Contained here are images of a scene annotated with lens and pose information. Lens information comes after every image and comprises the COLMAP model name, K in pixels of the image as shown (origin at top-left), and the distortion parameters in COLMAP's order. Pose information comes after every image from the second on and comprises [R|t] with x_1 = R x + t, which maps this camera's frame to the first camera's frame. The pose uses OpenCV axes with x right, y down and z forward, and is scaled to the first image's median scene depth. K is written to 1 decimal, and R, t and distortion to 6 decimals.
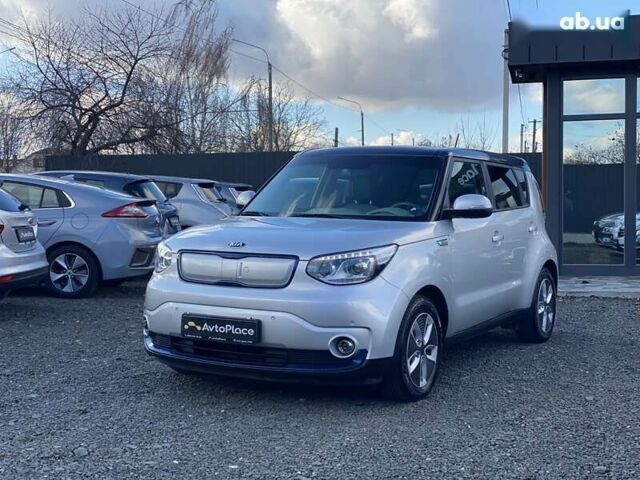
lens RADIAL K [[912.9, 0, 320.0], [0, 912.9, 240.0], [0, 0, 1]] dist [0.140352, -0.016805]
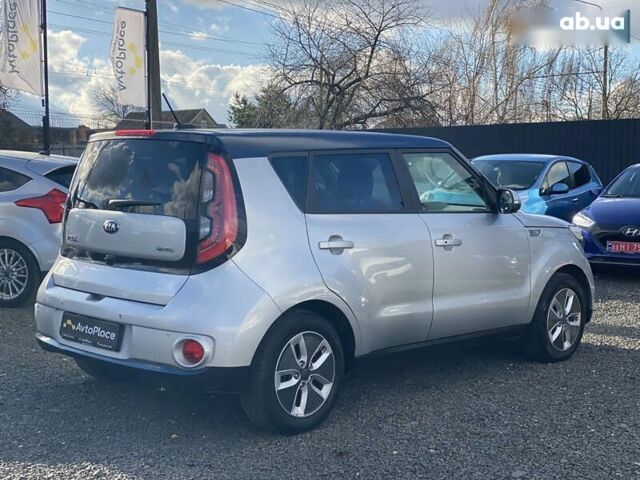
lens RADIAL K [[921.0, 0, 320.0], [0, 921.0, 240.0], [0, 0, 1]] dist [0.138953, -0.096290]
pose [[0.931560, 0.033226, -0.362067, 0.245127], [-0.020782, 0.999054, 0.038212, -0.026414], [0.362994, -0.028072, 0.931368, 0.143510]]
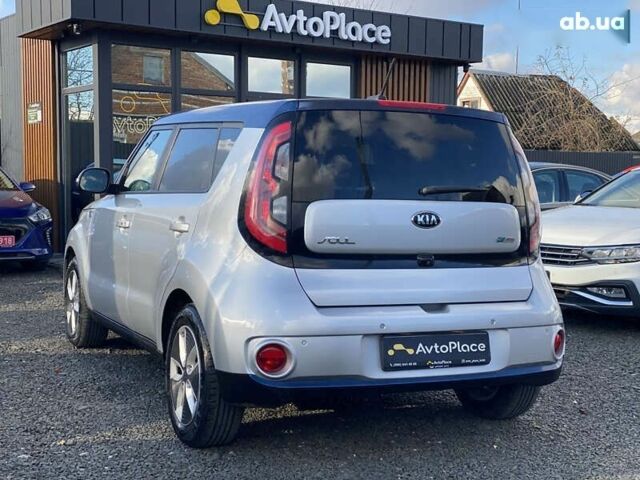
lens RADIAL K [[917.2, 0, 327.2], [0, 917.2, 240.2], [0, 0, 1]] dist [0.146470, -0.088250]
pose [[0.673719, -0.035707, 0.738124, -0.404248], [0.012101, 0.999231, 0.037292, -0.018150], [-0.738888, -0.016192, 0.673634, 0.341040]]
